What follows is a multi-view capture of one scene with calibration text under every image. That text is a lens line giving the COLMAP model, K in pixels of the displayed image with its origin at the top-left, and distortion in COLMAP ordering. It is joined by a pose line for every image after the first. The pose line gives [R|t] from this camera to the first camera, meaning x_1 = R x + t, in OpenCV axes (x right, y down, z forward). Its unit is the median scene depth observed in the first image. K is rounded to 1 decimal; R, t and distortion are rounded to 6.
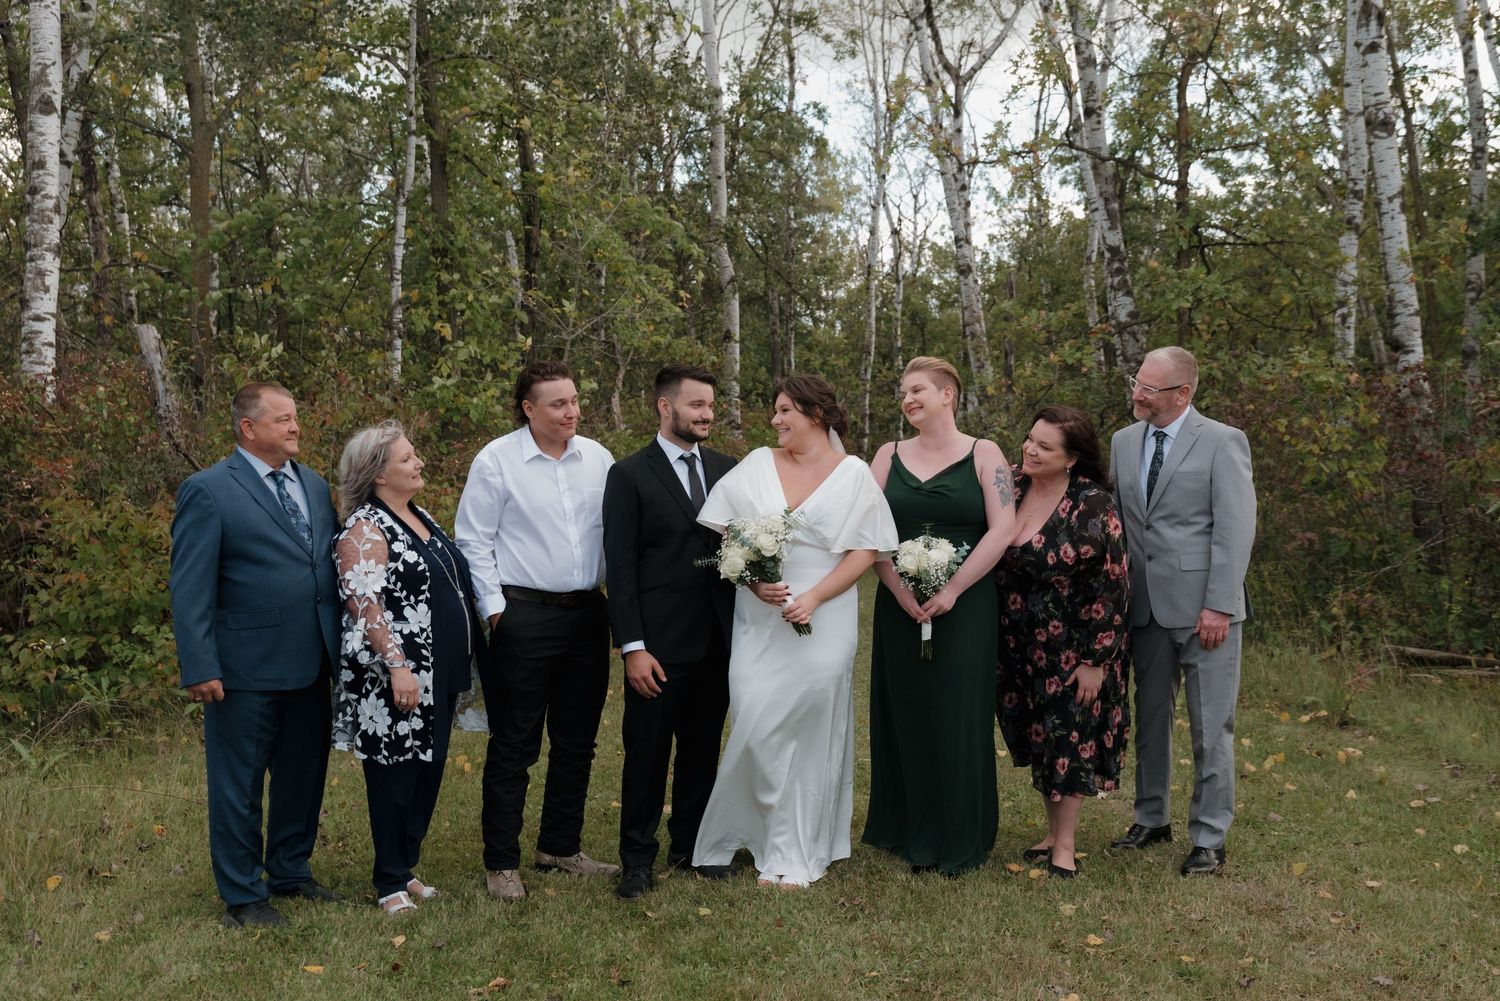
lens RADIAL K [[2008.6, 0, 750.0], [0, 2008.6, 500.5], [0, 0, 1]] dist [-0.396546, 1.186727]
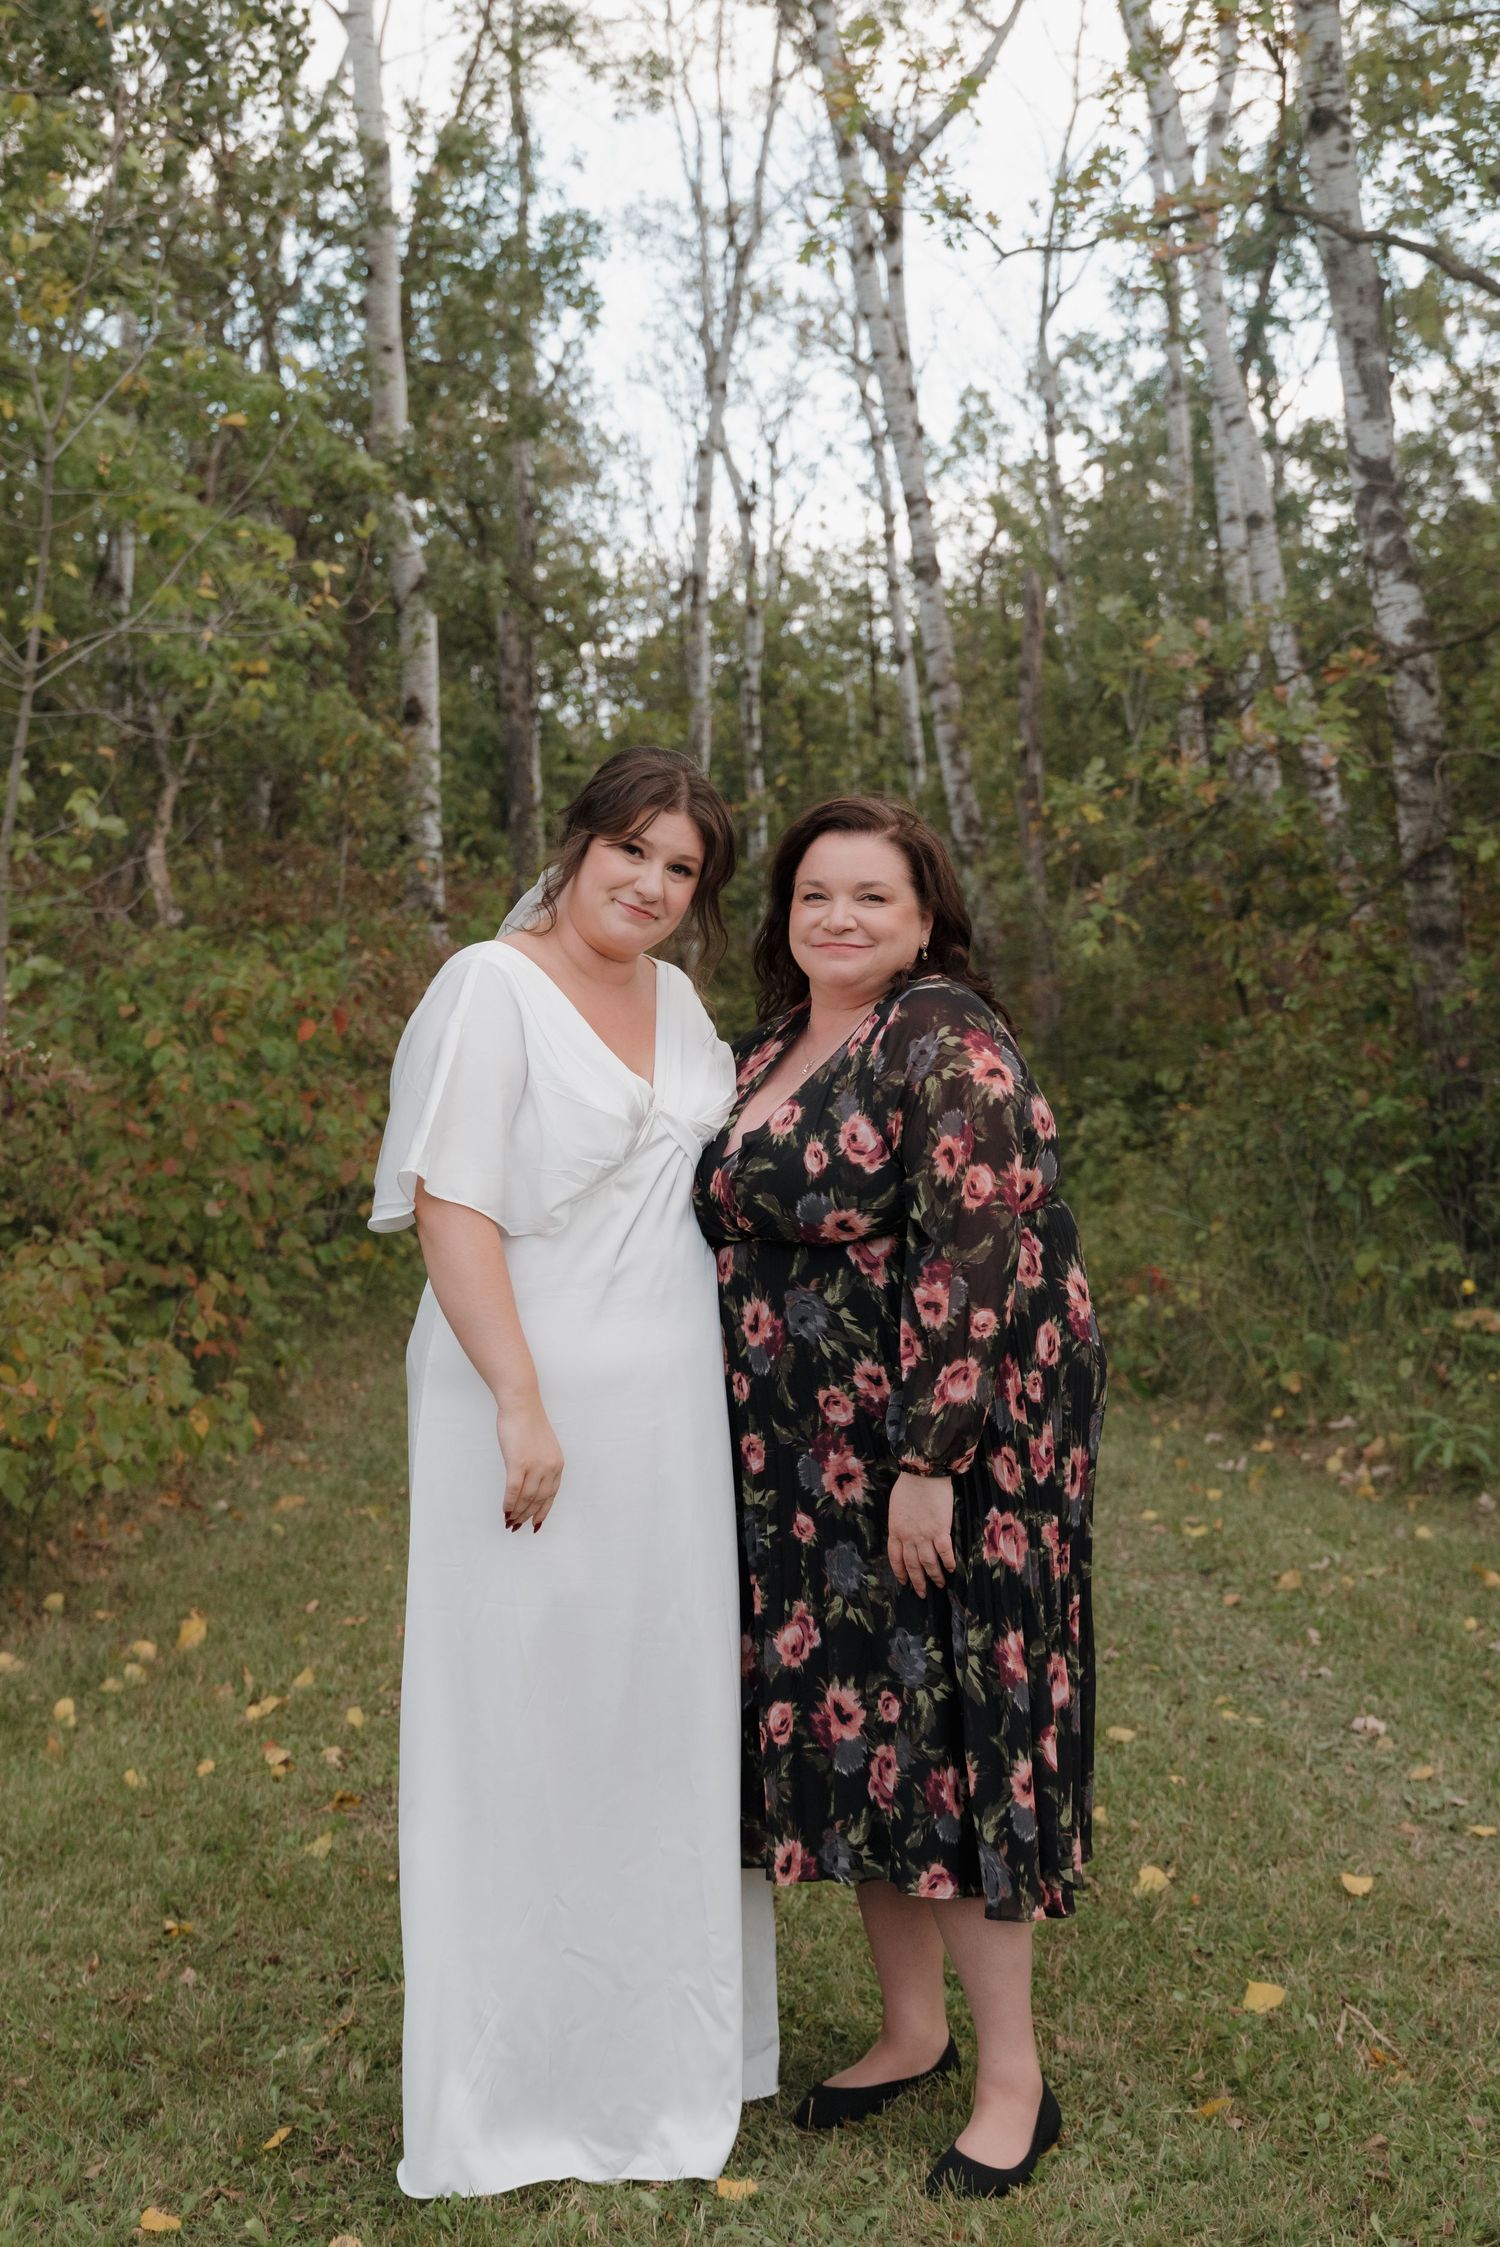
lens RADIAL K [[3575.6, 0, 750.0], [0, 3575.6, 1123.5], [0, 0, 1]] dist [-0.011513, 0.064238]
pose [[0.994942, -0.016611, 0.099072, -0.016501], [0.015228, 0.999776, 0.014699, -0.003112], [-0.099294, -0.013115, 0.994972, 0.218680]]
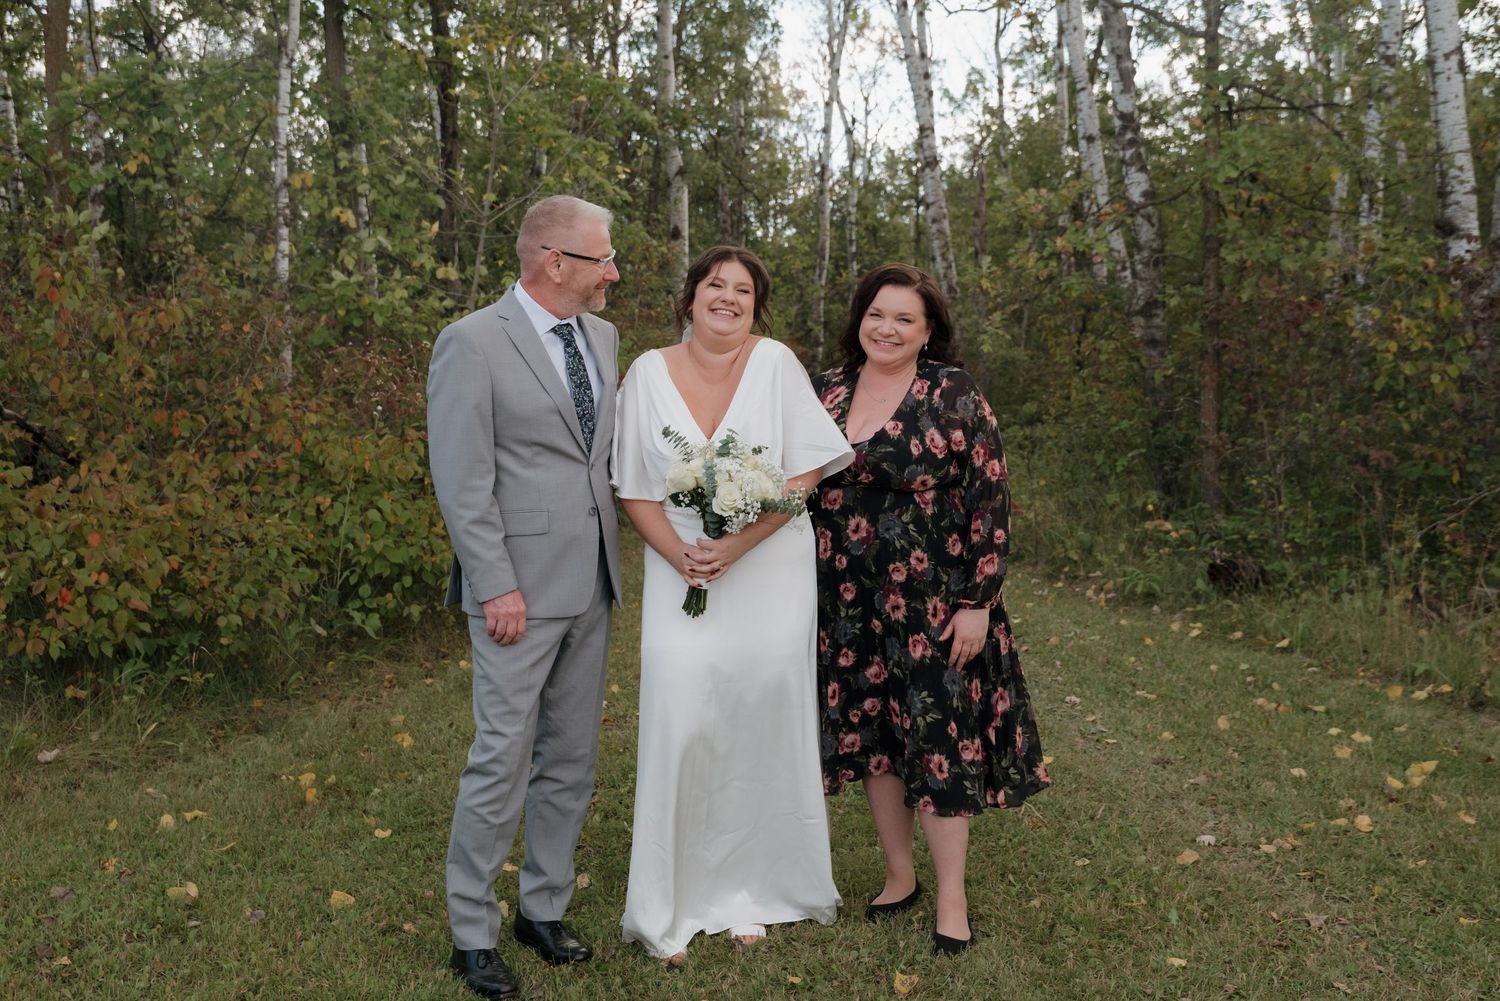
lens RADIAL K [[1773.6, 0, 752.7], [0, 1773.6, 519.0], [0, 0, 1]] dist [-0.008704, 0.044398]
pose [[0.999545, -0.009489, 0.028629, -0.000217], [0.007688, 0.998023, 0.062375, -0.002345], [-0.029164, -0.062126, 0.997642, 0.185731]]
